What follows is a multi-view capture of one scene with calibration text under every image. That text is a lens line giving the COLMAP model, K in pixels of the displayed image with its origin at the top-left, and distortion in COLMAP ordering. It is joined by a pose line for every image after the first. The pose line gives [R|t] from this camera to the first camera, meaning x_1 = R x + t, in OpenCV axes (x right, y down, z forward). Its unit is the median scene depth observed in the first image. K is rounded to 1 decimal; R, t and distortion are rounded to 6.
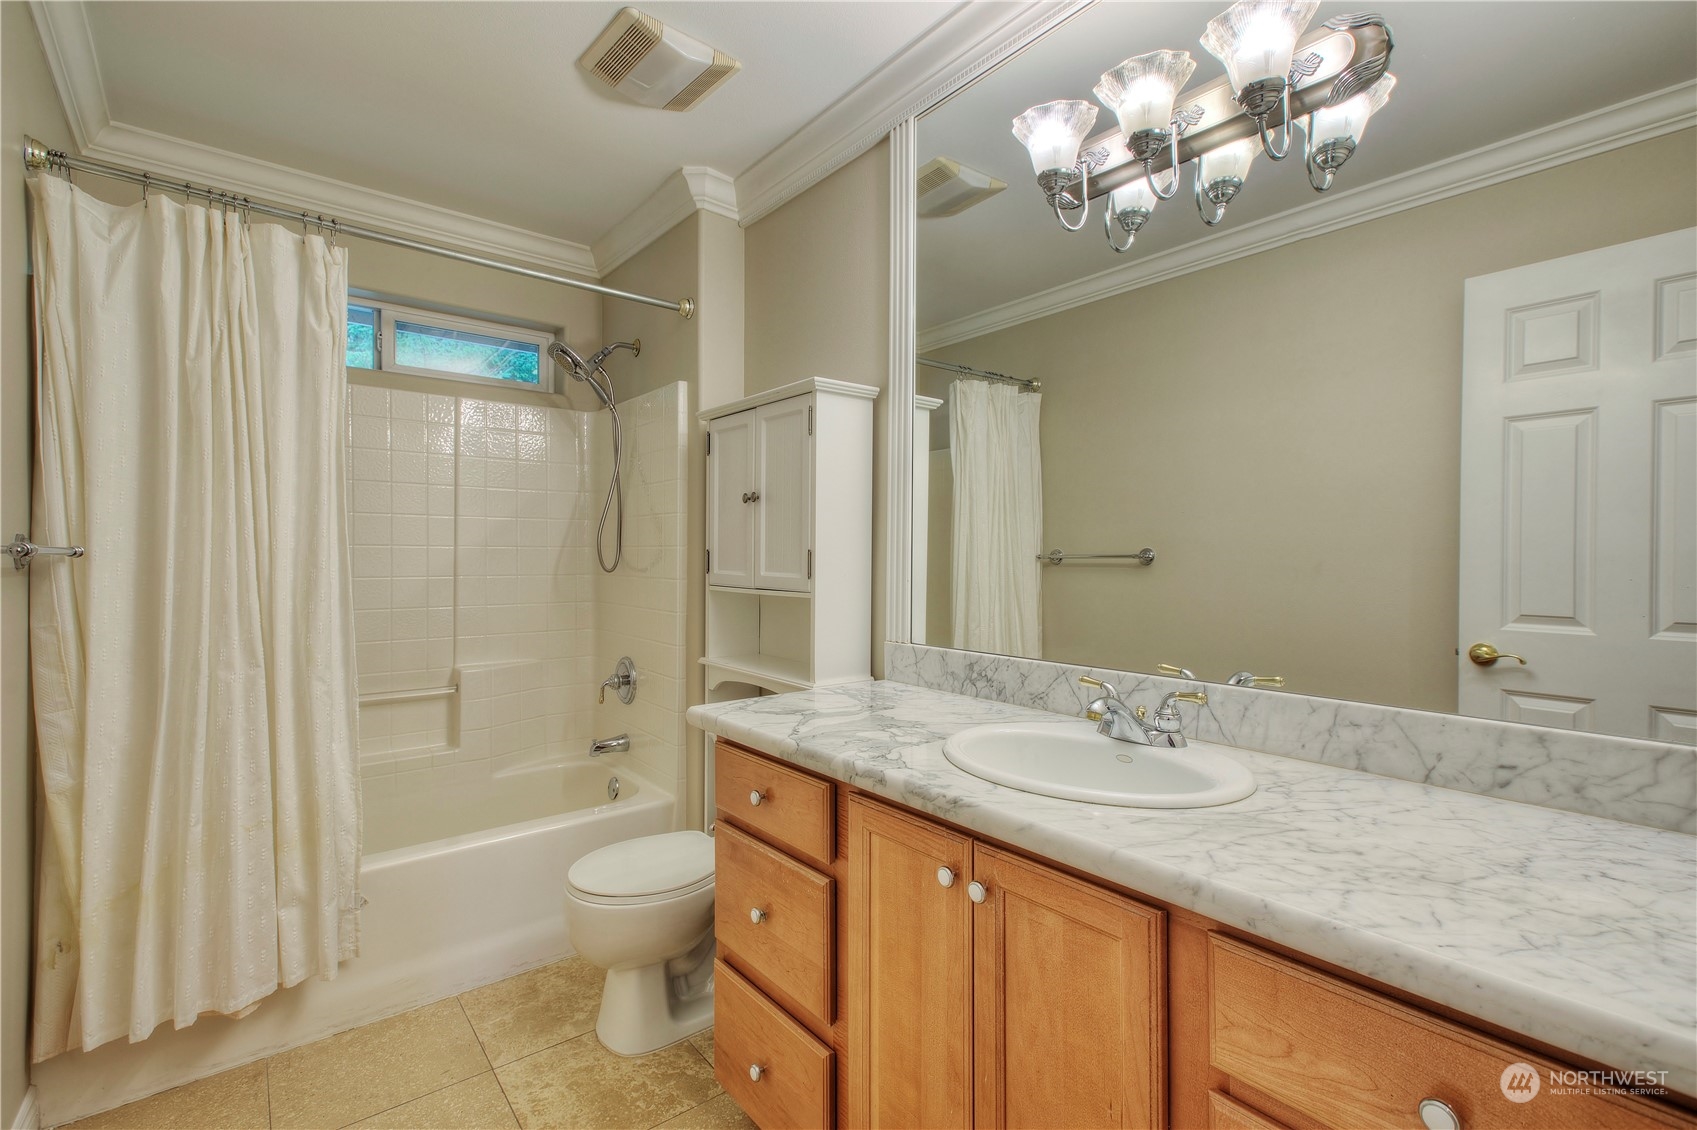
lens RADIAL K [[774.6, 0, 849.9], [0, 774.6, 561.4], [0, 0, 1]] dist [0.020633, -0.002846]
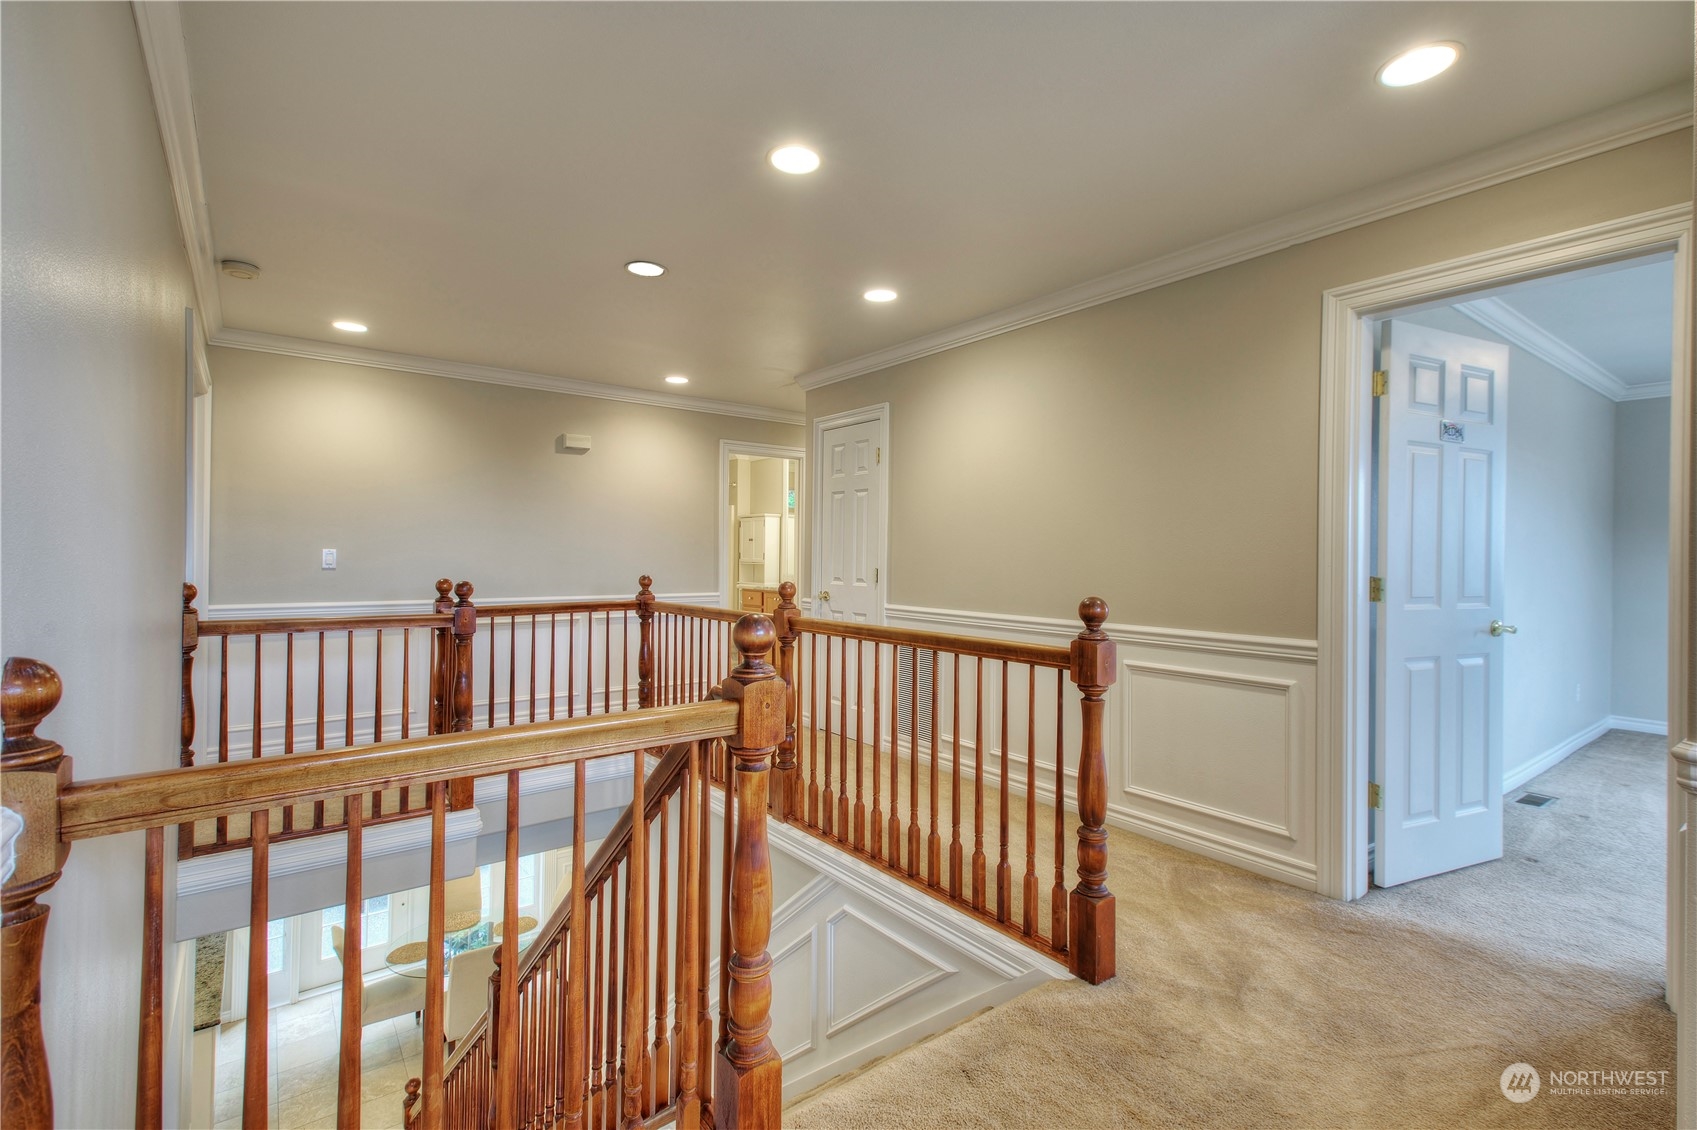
lens RADIAL K [[774.6, 0, 847.7], [0, 774.6, 560.8], [0, 0, 1]] dist [0.020633, -0.002846]
pose [[0.999621, 0.005049, -0.027056, 0.462746], [-0.005267, 0.999954, -0.008023, 0.054541], [0.027014, 0.008163, 0.999602, -2.870201]]
